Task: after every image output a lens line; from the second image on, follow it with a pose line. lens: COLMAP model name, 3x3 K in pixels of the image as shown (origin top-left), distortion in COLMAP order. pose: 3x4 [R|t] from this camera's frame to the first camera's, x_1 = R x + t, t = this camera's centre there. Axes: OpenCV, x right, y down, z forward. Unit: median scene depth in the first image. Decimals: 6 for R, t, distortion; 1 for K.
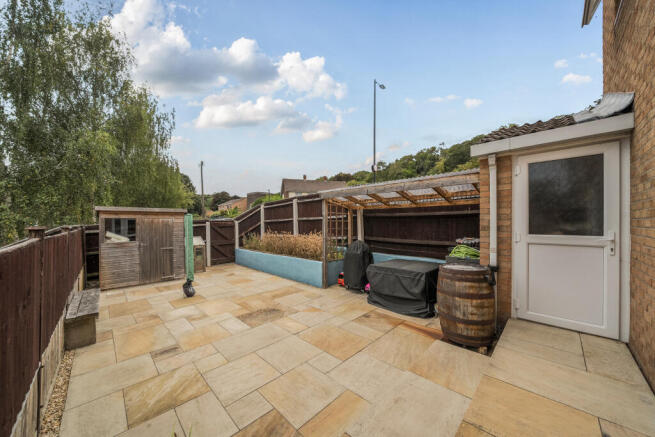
lens RADIAL K [[229.1, 0, 326.4], [0, 229.1, 222.9], [0, 0, 1]] dist [-0.005059, 0.000082]
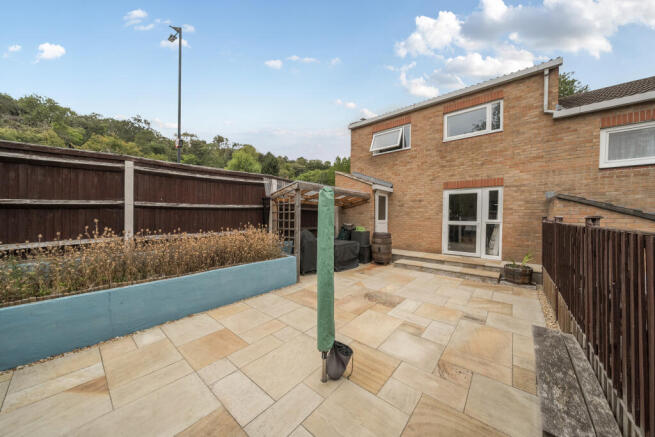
lens RADIAL K [[229.1, 0, 311.8], [0, 229.1, 216.6], [0, 0, 1]] dist [-0.005059, 0.000082]
pose [[-0.060490, 0.005388, 0.998154, -1.244376], [-0.008759, 0.999944, -0.005928, 0.021932], [-0.998130, -0.009101, -0.060439, 1.291964]]
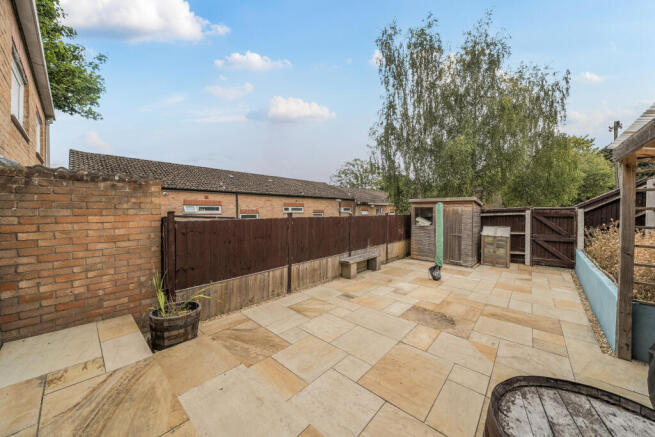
lens RADIAL K [[229.1, 0, 323.2], [0, 229.1, 209.9], [0, 0, 1]] dist [-0.005059, 0.000082]
pose [[0.051330, 0.001009, -0.998681, 0.526367], [-0.006151, 0.999981, 0.000694, -0.002993], [0.998663, 0.006108, 0.051335, 0.503231]]
